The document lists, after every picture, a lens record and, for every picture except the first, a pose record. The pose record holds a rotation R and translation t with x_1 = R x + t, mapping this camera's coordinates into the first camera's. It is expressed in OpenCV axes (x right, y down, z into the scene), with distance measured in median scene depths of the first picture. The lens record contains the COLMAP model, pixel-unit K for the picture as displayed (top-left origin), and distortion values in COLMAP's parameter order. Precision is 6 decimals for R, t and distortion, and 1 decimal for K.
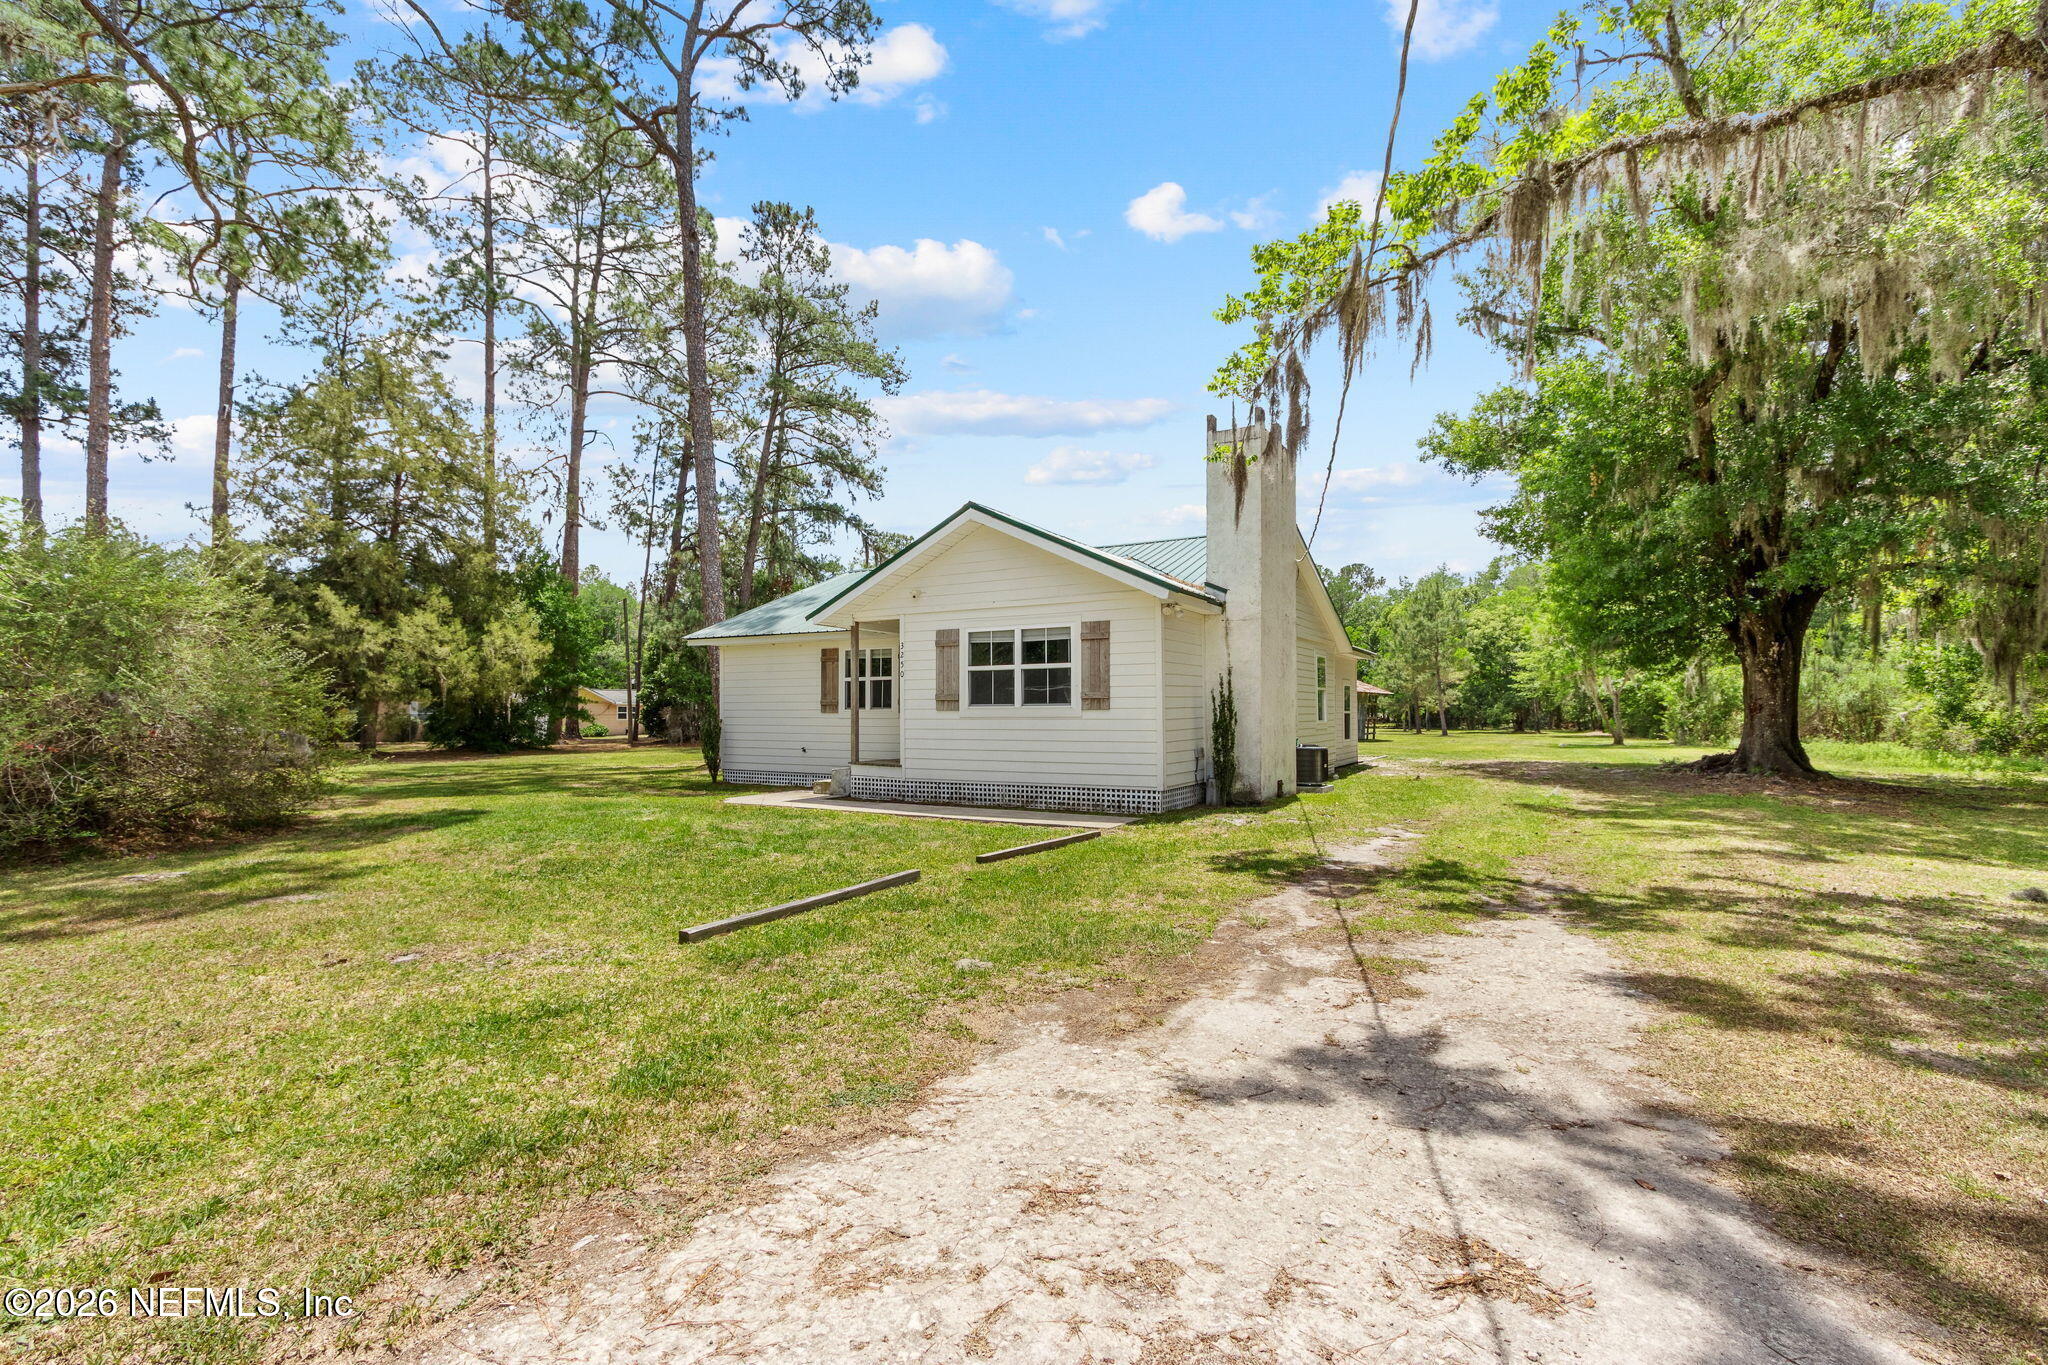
lens RADIAL K [[942.4, 0, 996.1], [0, 942.4, 692.5], [0, 0, 1]] dist [-0.000809, 0.008613]
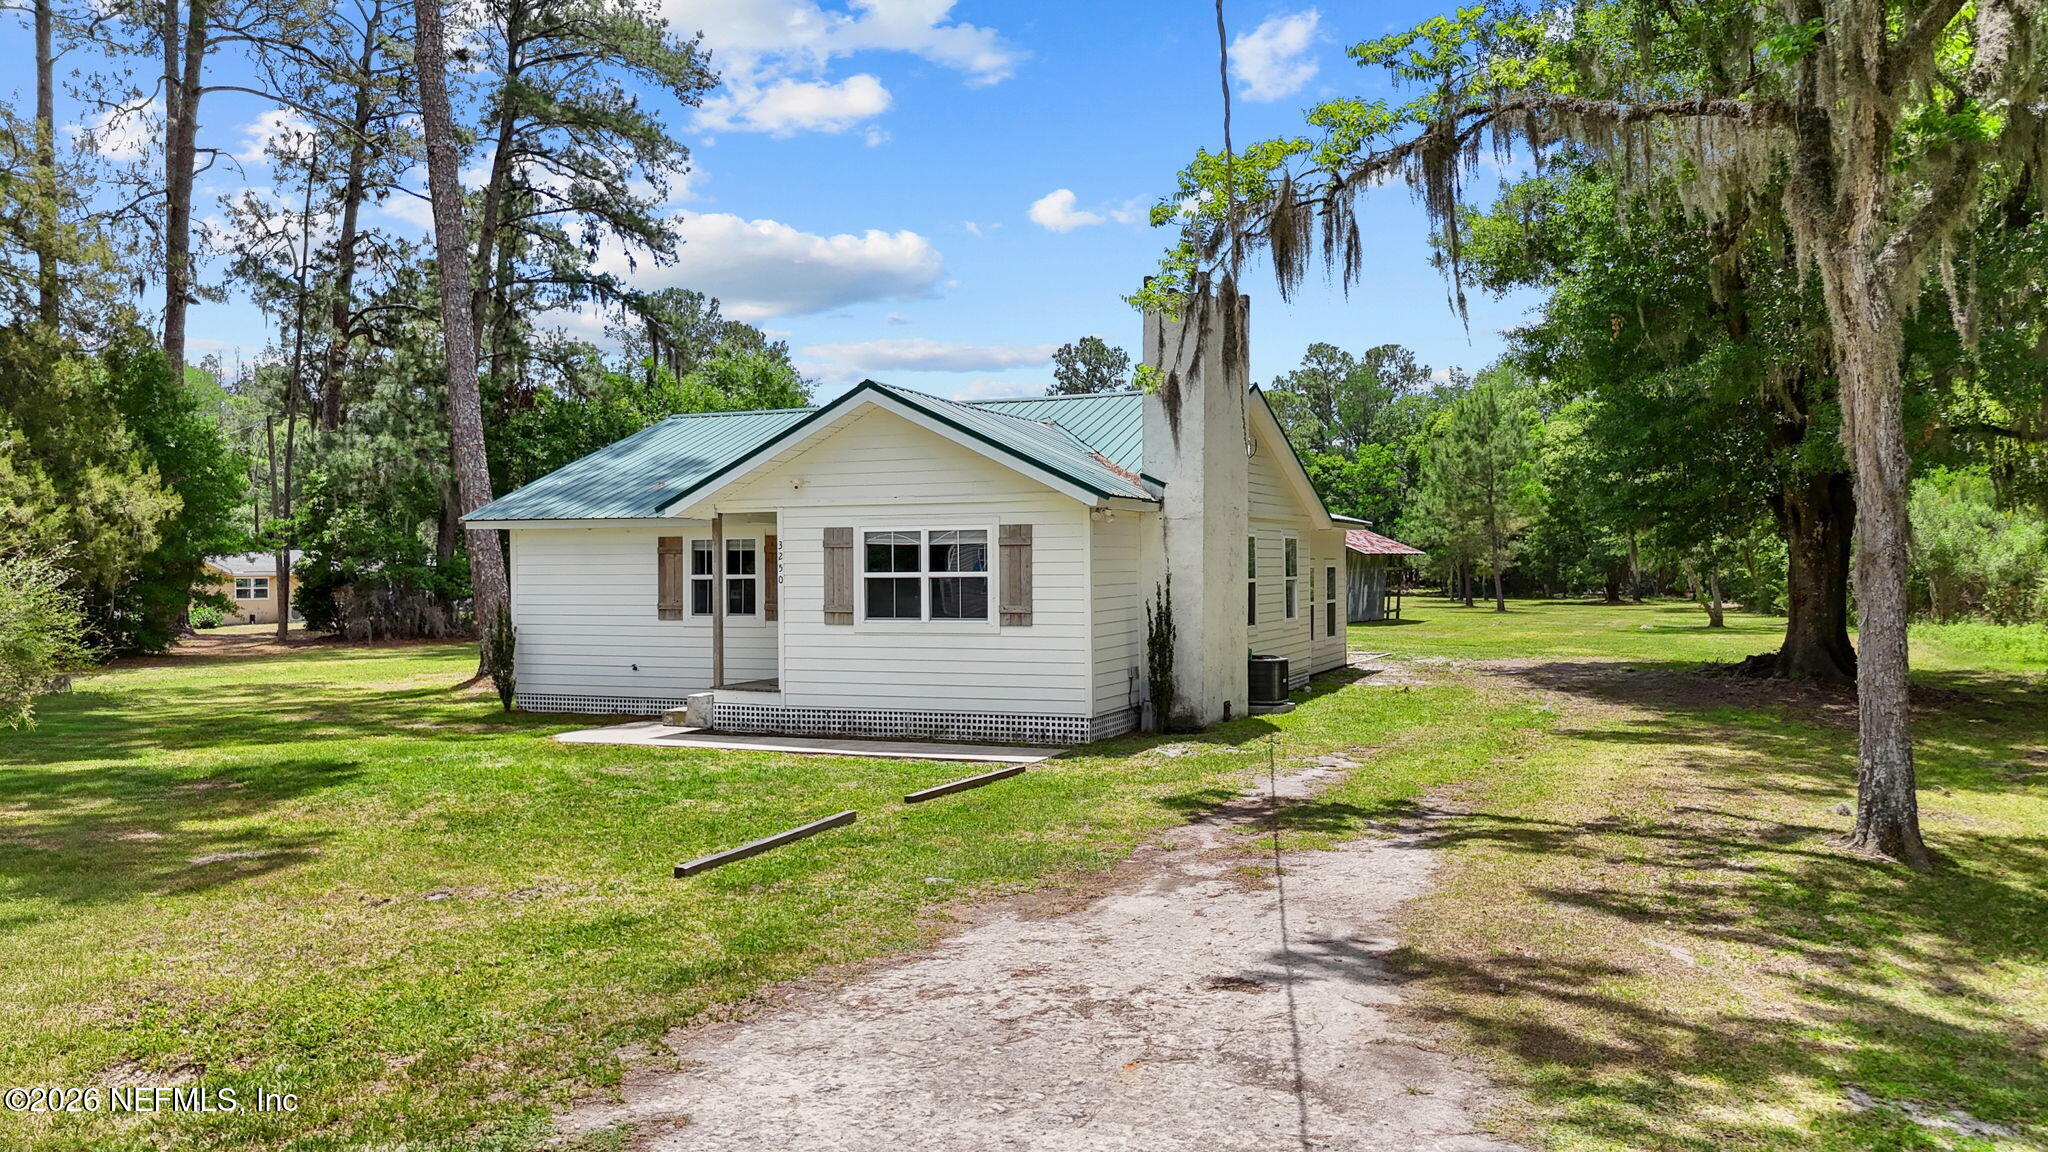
lens RADIAL K [[1526.3, 0, 1024.0], [0, 1526.3, 576.0], [0, 0, 1]] dist [0.123881, -0.168556]
pose [[0.992030, -0.005643, 0.125873, -0.059225], [0.002105, 0.999599, 0.028221, -0.062362], [-0.125982, -0.027731, 0.991645, -0.367300]]
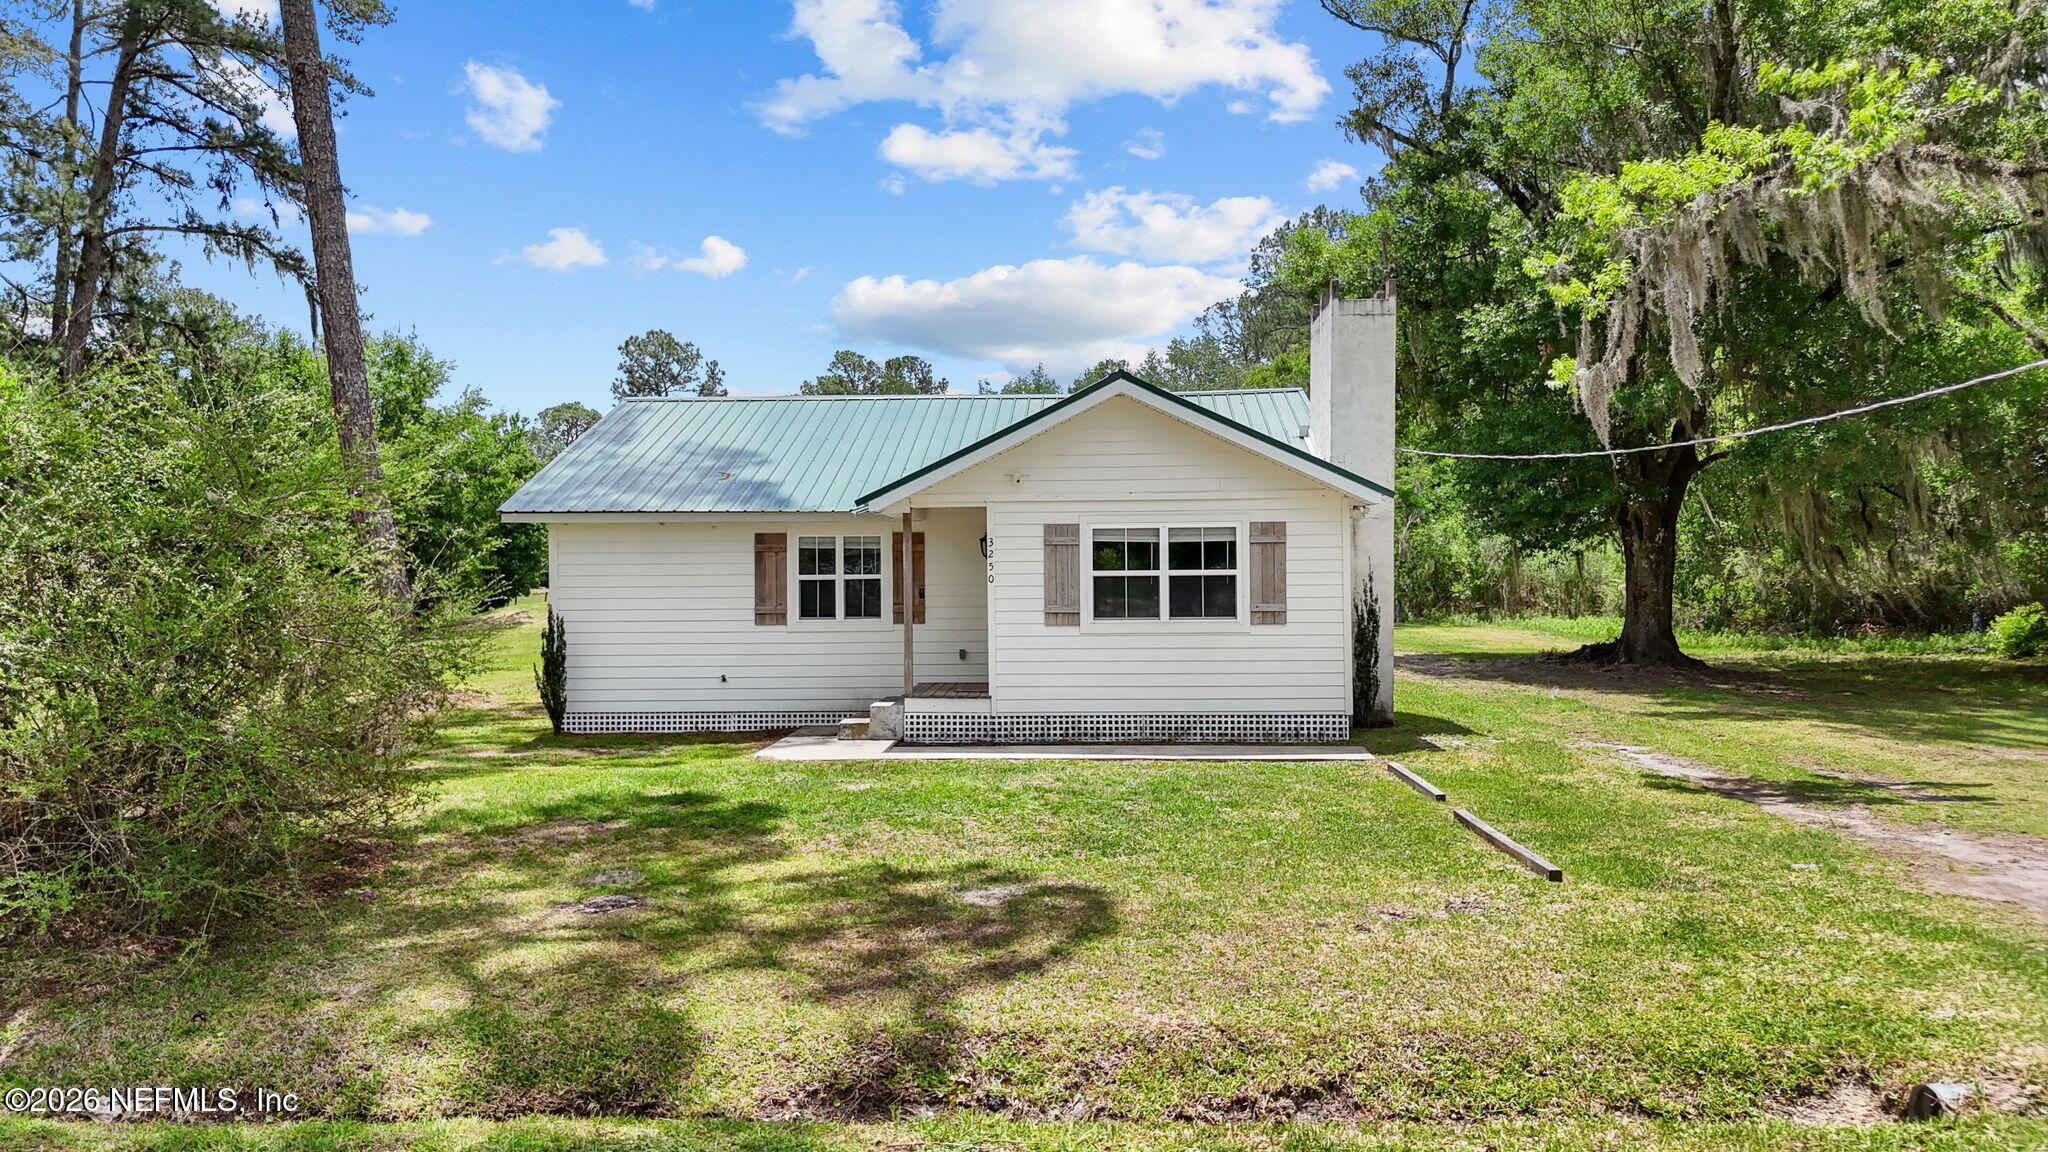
lens RADIAL K [[1526.3, 0, 1024.0], [0, 1526.3, 576.0], [0, 0, 1]] dist [0.123881, -0.168556]
pose [[0.879349, -0.008179, 0.476107, -0.699322], [-0.003885, 0.999696, 0.024348, -0.054594], [-0.476161, -0.023260, 0.879050, -0.119437]]
